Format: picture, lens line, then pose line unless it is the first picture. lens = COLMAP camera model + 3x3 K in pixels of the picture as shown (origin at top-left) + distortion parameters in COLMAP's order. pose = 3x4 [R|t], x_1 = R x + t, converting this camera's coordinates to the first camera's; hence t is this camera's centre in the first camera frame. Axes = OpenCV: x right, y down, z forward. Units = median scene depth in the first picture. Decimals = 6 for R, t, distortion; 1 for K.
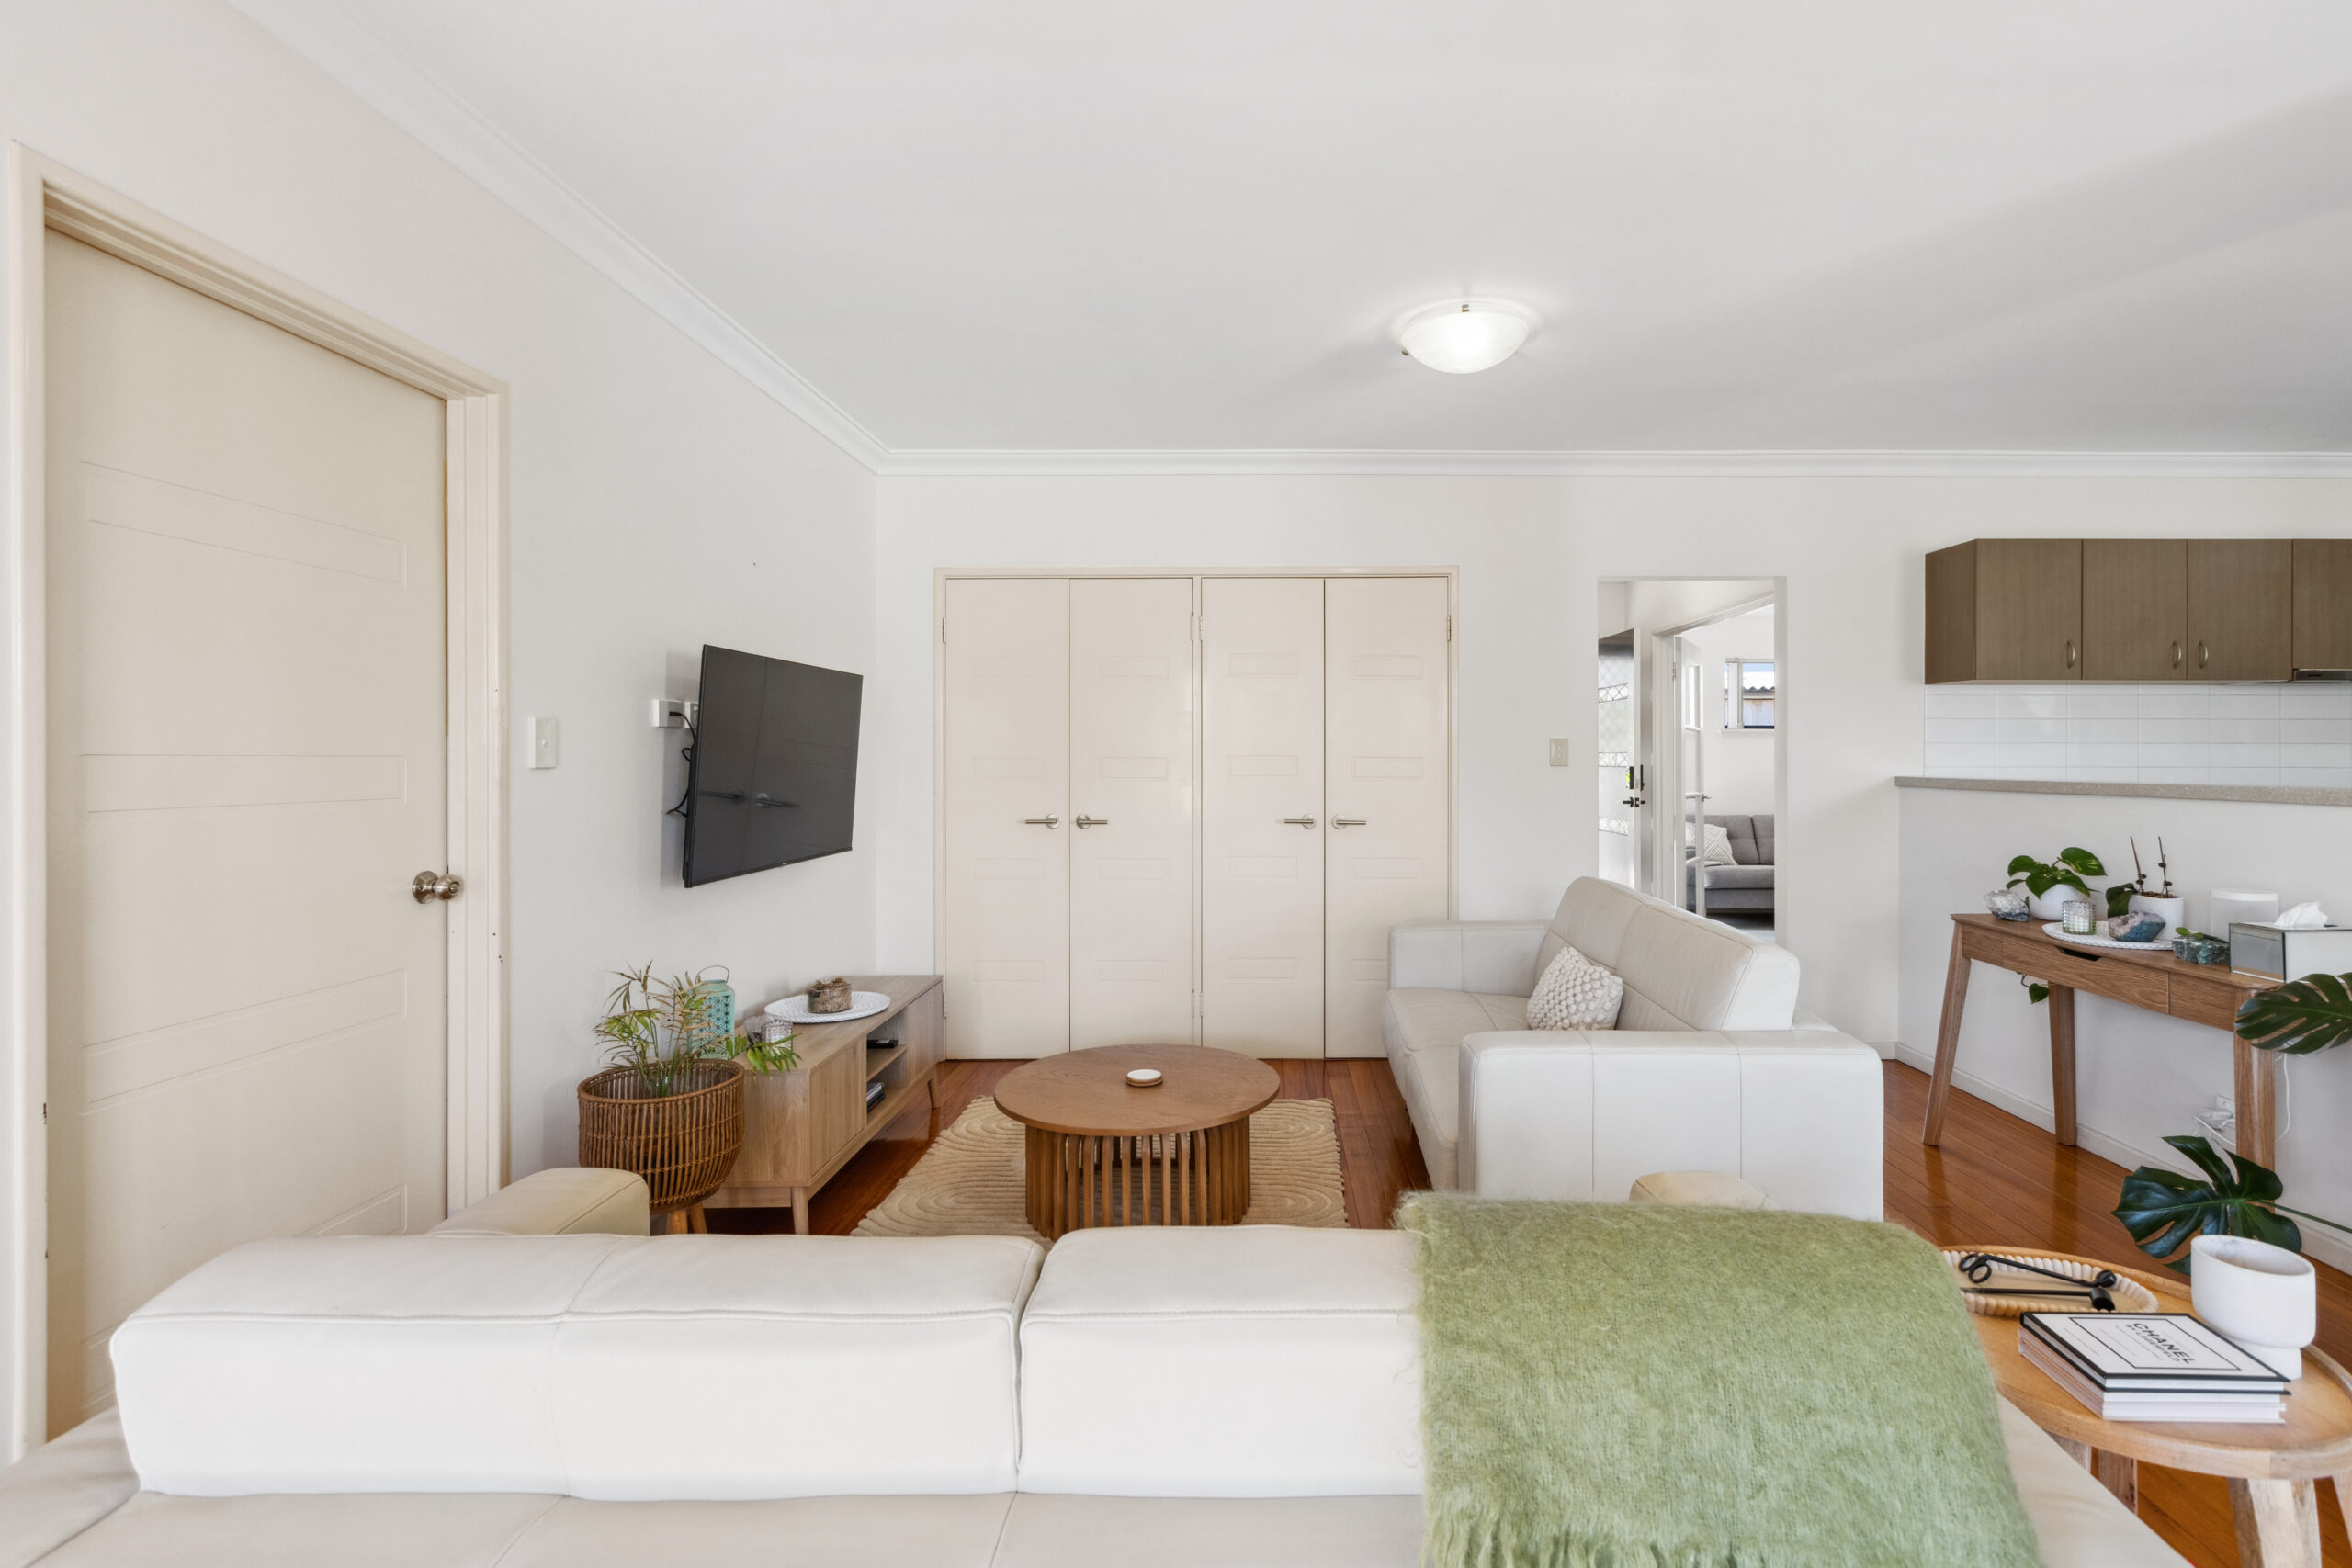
lens RADIAL K [[1067.7, 0, 1216.1], [0, 1067.7, 710.0], [0, 0, 1]] dist [0.002301, 0.000217]
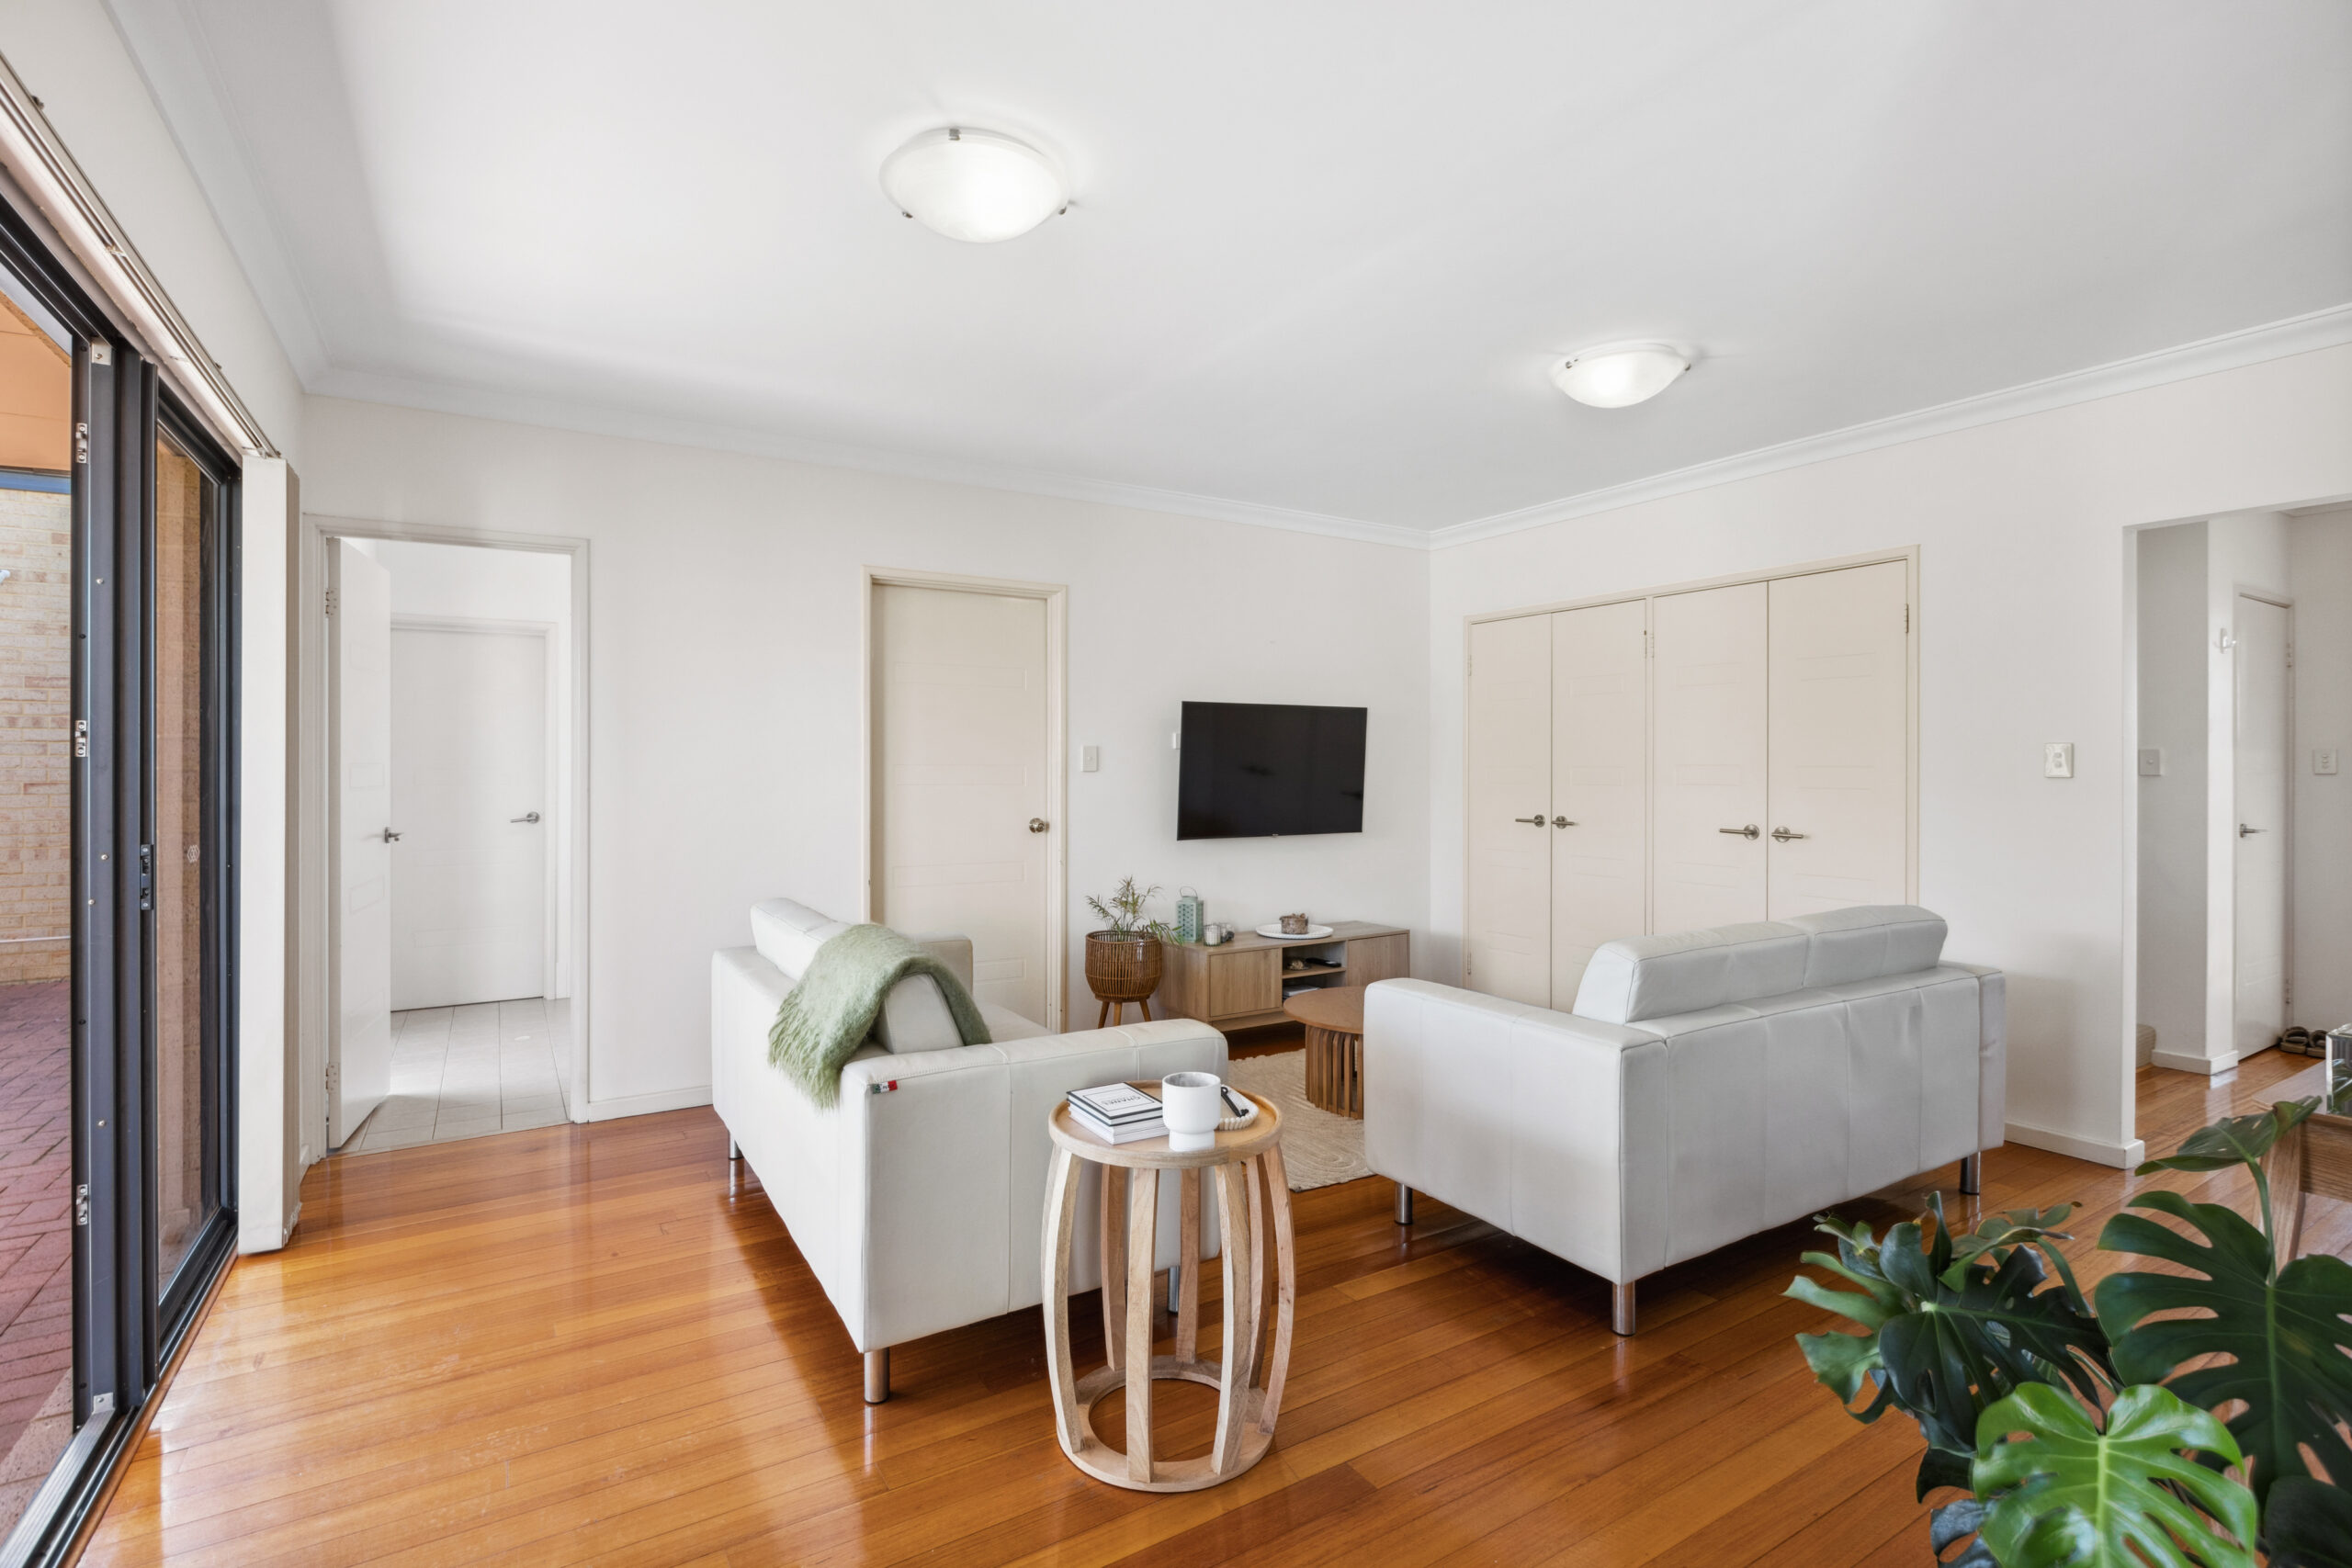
lens RADIAL K [[1126.9, 0, 1180.4], [0, 1126.9, 774.9], [0, 0, 1]] dist [-0.010694, 0.000351]
pose [[0.537217, 0.002463, -0.843441, 0.696880], [0.038057, 0.998906, 0.027157, 0.004379], [0.842585, -0.046688, 0.536536, 0.002004]]
